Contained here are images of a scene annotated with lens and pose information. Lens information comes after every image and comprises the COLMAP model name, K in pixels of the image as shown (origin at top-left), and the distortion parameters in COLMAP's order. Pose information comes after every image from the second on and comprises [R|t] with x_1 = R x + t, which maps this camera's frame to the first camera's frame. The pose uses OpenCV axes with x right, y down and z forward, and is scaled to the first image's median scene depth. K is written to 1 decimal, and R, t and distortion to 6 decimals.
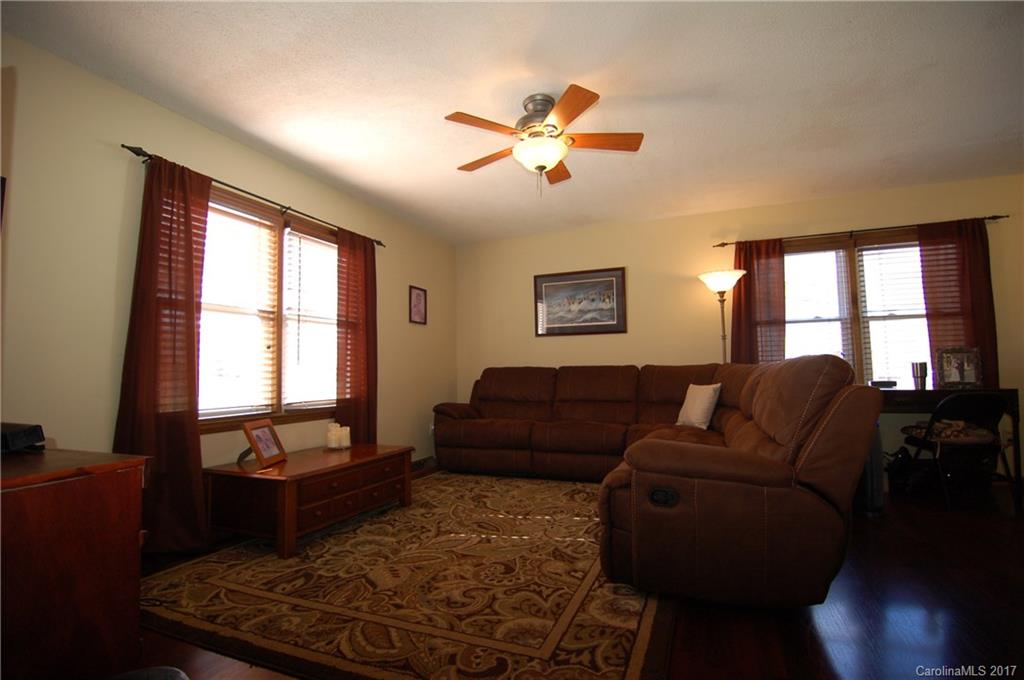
lens RADIAL K [[491.8, 0, 512.0], [0, 491.8, 340.0], [0, 0, 1]] dist [-0.004019, -0.011167]
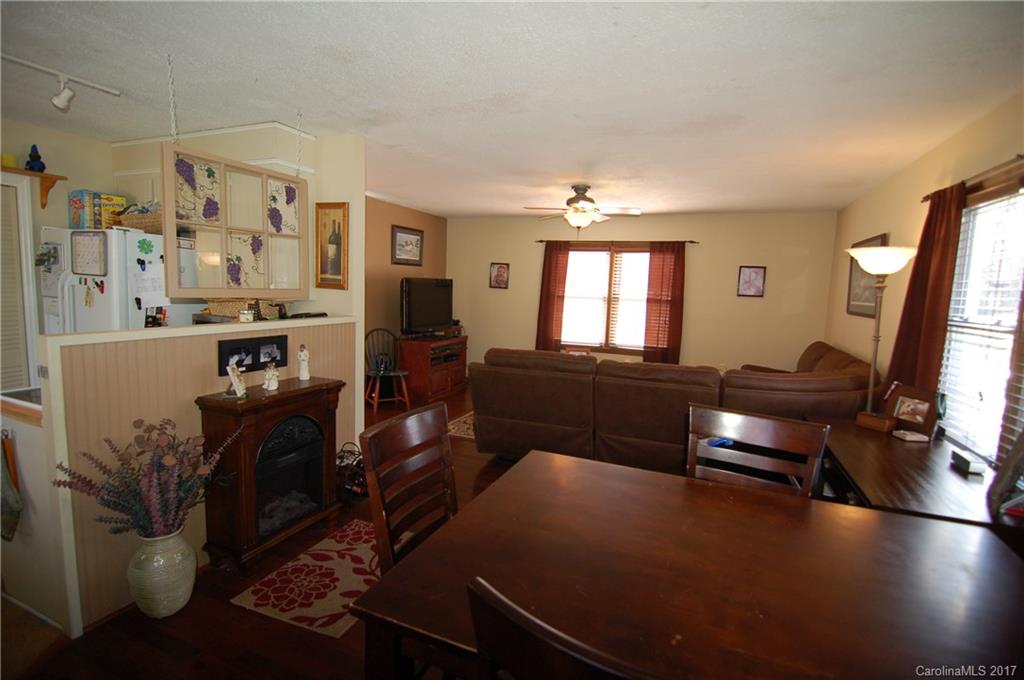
lens RADIAL K [[491.8, 0, 512.0], [0, 491.8, 340.0], [0, 0, 1]] dist [-0.004019, -0.011167]
pose [[-0.001369, 0.127231, -0.991872, 1.330705], [0.029013, 0.991461, 0.127138, -0.130151], [0.999578, -0.028603, -0.005048, 0.555194]]
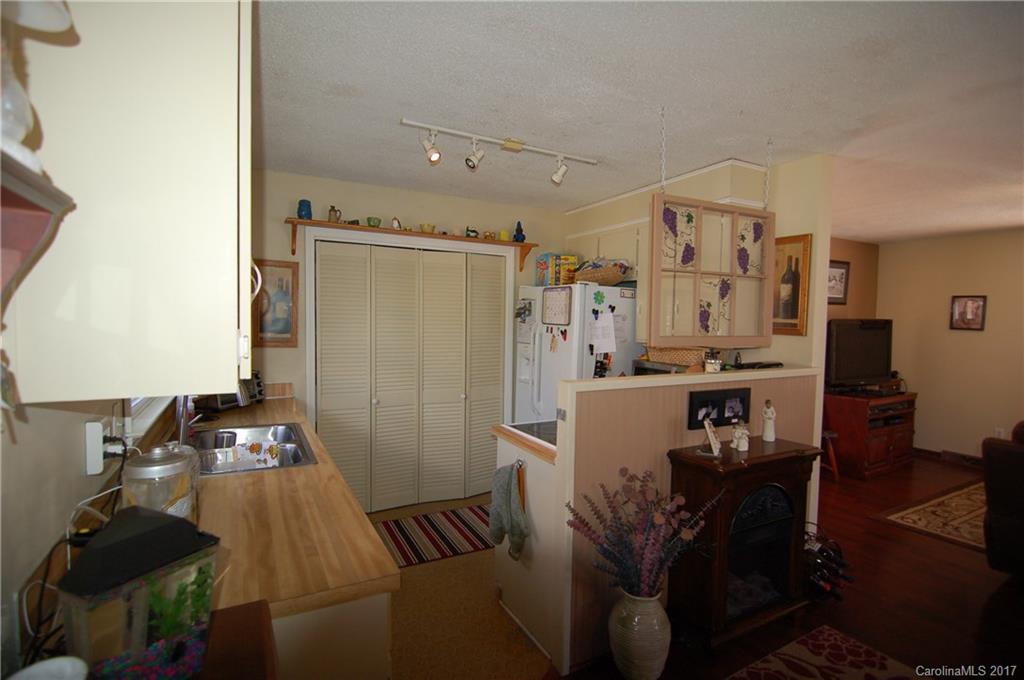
lens RADIAL K [[491.8, 0, 512.0], [0, 491.8, 340.0], [0, 0, 1]] dist [-0.004019, -0.011167]
pose [[-0.633568, 0.041334, -0.772582, 1.297794], [0.050390, 0.998656, 0.012106, -0.141521], [0.772045, -0.031260, -0.634799, 0.376477]]
